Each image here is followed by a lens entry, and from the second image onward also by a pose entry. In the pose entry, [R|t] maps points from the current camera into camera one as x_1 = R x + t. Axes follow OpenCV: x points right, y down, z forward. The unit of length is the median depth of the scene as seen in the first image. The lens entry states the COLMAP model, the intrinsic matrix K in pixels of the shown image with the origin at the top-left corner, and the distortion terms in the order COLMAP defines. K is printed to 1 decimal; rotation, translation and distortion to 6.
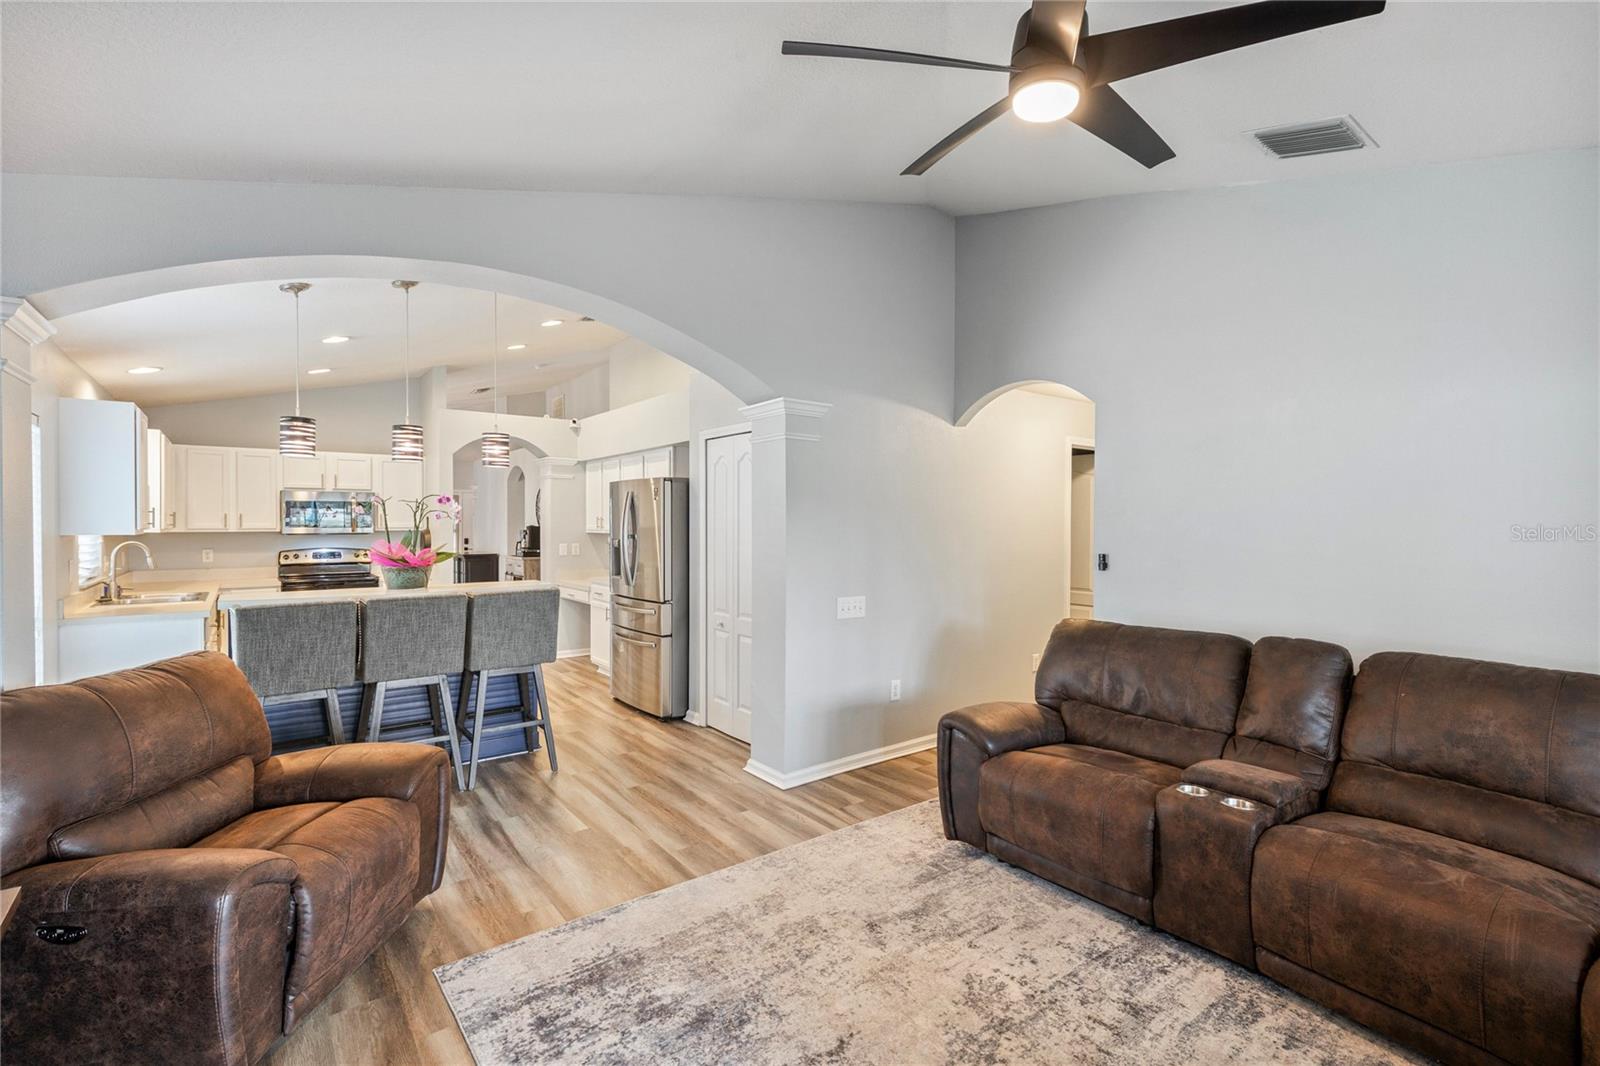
lens RADIAL K [[717.2, 0, 800.0], [0, 717.2, 533.0], [0, 0, 1]] dist [0.008339, 0.000148]
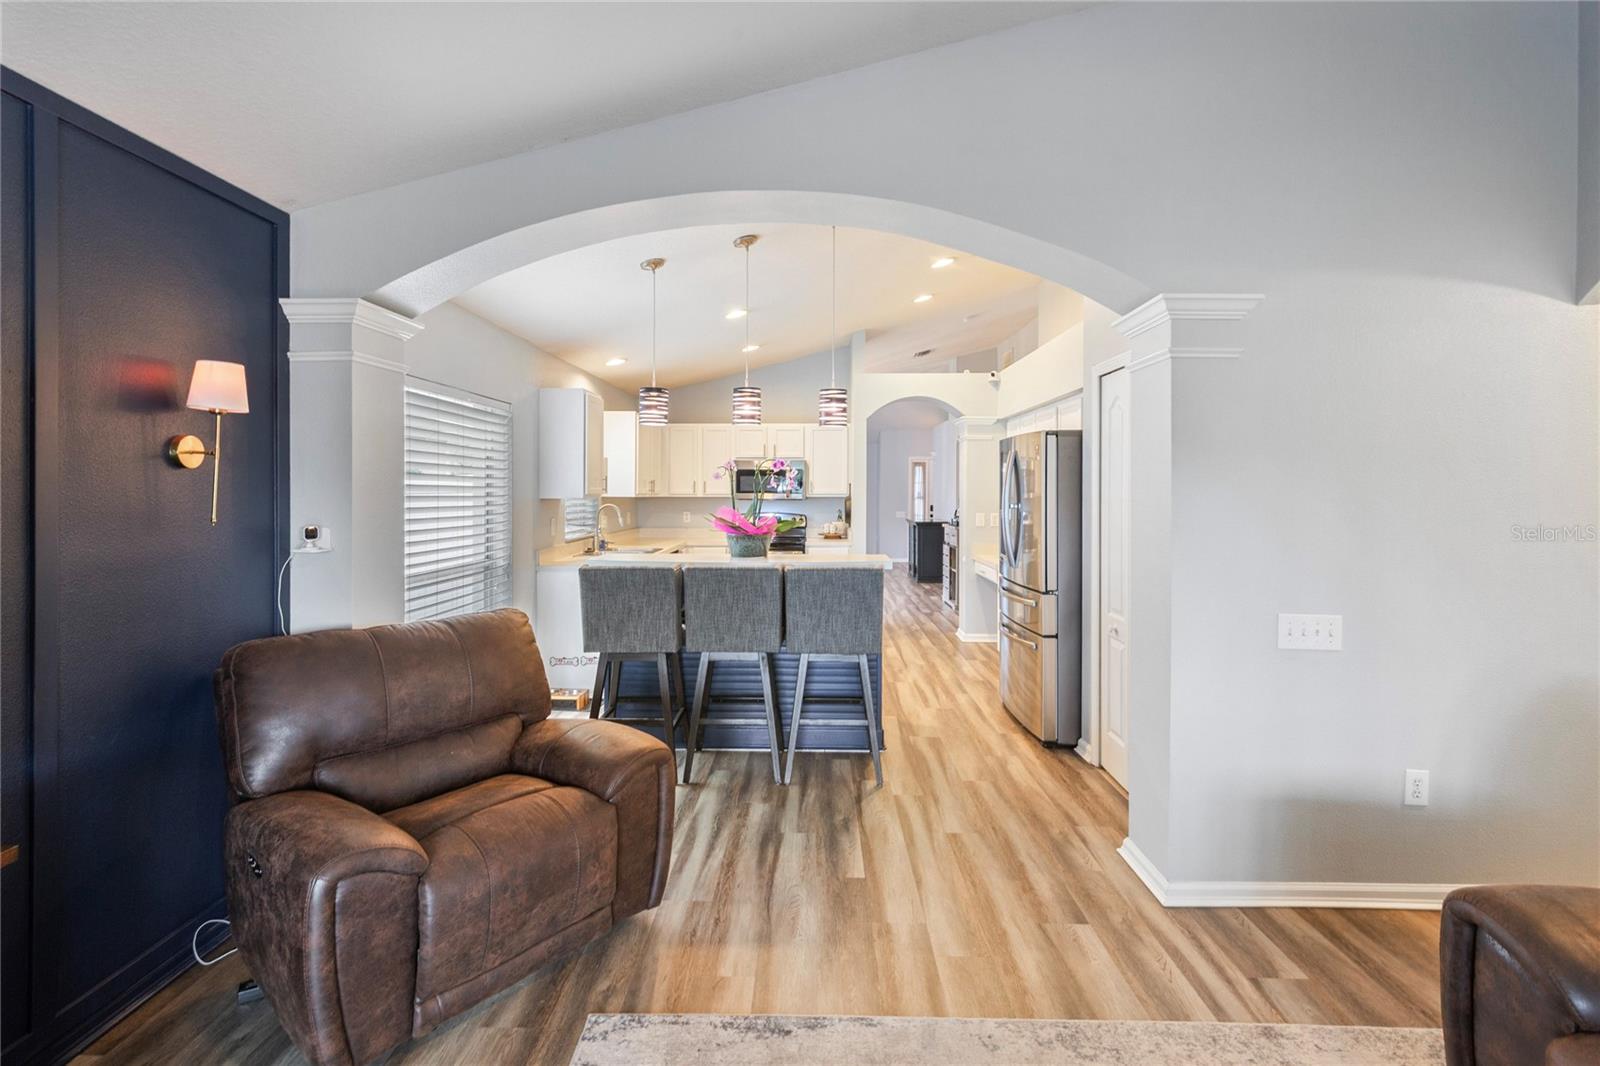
lens RADIAL K [[748.8, 0, 799.2], [0, 748.8, 491.3], [0, 0, 1]] dist [0.008815, -0.000600]
pose [[0.784066, 0.003037, -0.620670, 0.141550], [-0.011024, 0.999898, -0.009033, -0.002746], [0.620580, 0.013924, 0.784020, 0.275729]]
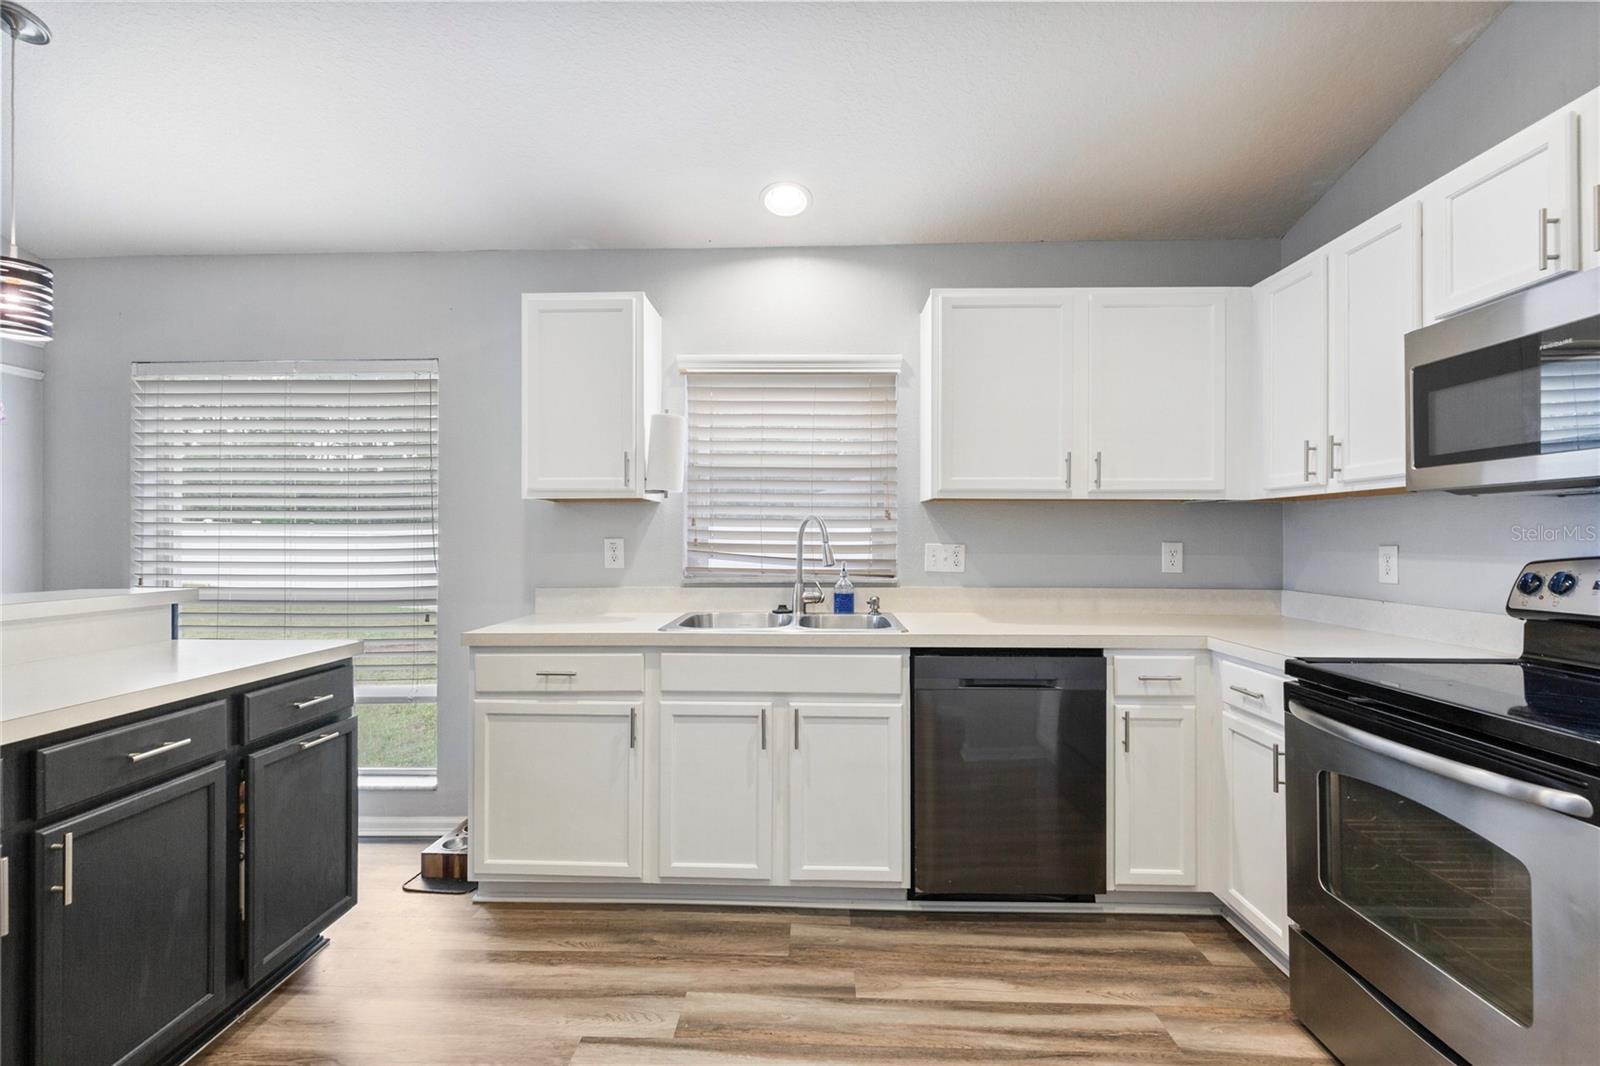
lens RADIAL K [[717.2, 0, 800.0], [0, 717.2, 533.0], [0, 0, 1]] dist [0.008339, 0.000148]
pose [[-0.630302, -0.002833, -0.776345, -0.650006], [-0.010521, 0.999933, 0.004893, 0.030724], [0.776279, 0.011252, -0.630289, 1.777850]]
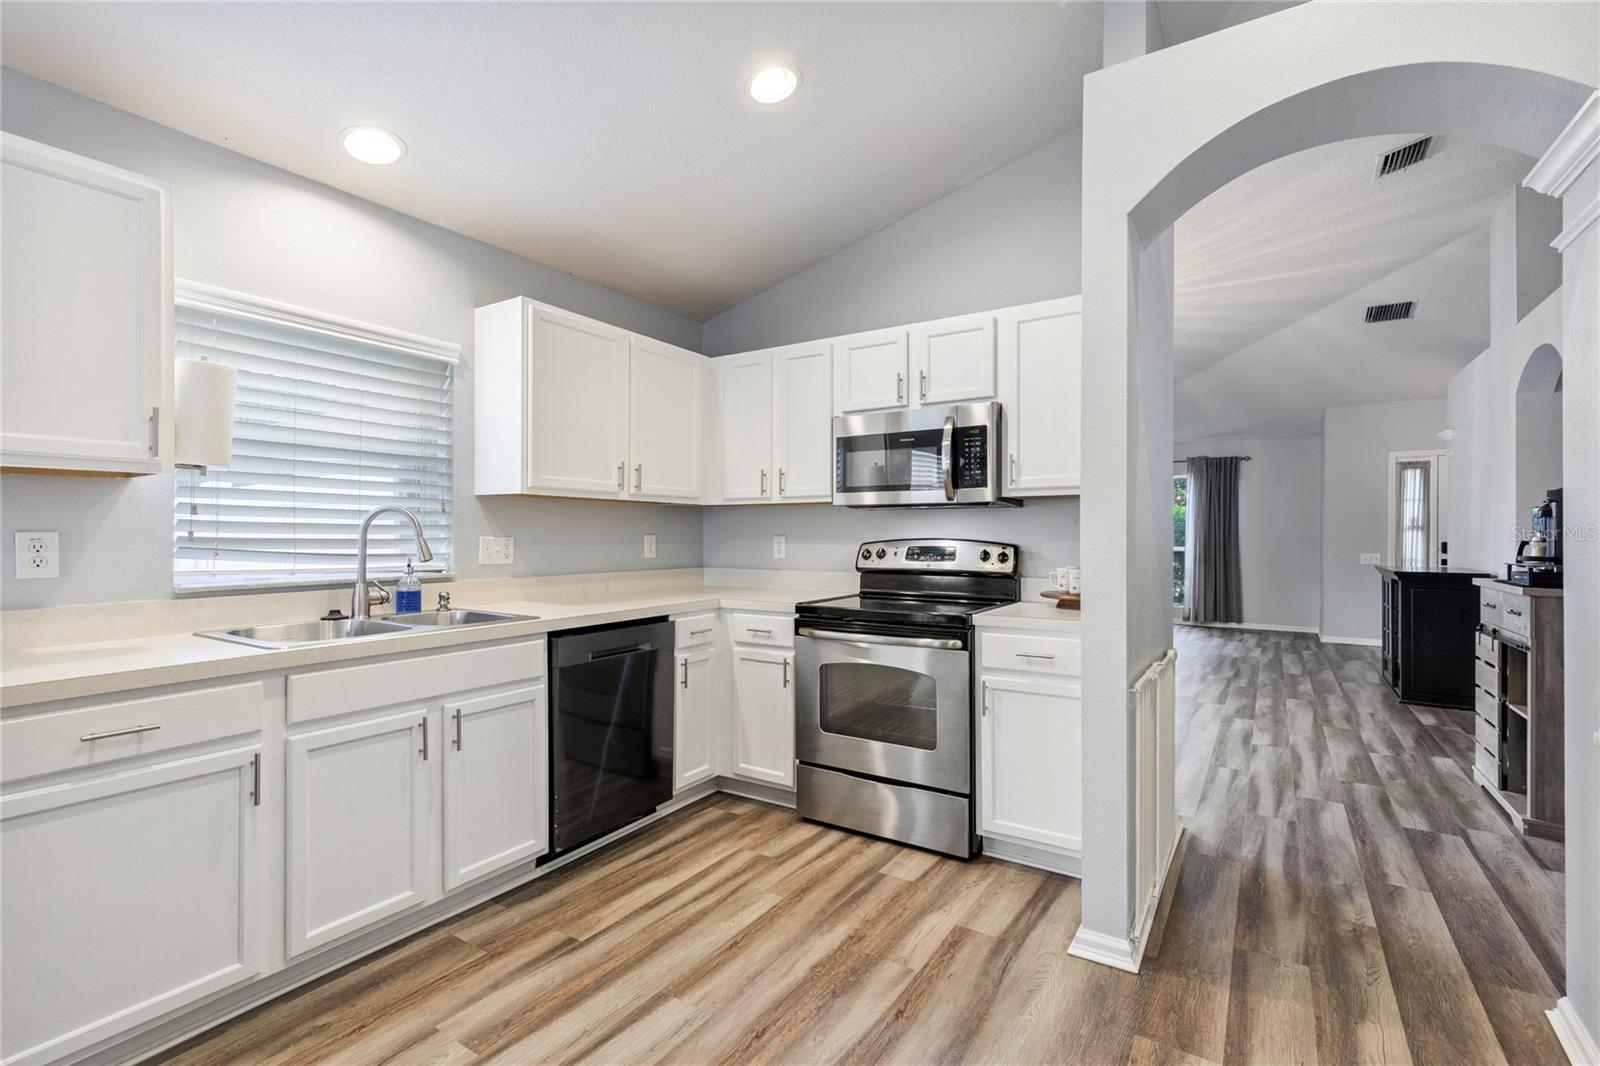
lens RADIAL K [[723.8, 0, 794.3], [0, 723.8, 529.8], [0, 0, 1]] dist [0.007065, -0.000181]
pose [[0.334649, -0.002028, -0.942341, -0.472205], [-0.014290, 0.999872, -0.007226, 0.037752], [0.942235, 0.015884, 0.334577, 1.450202]]
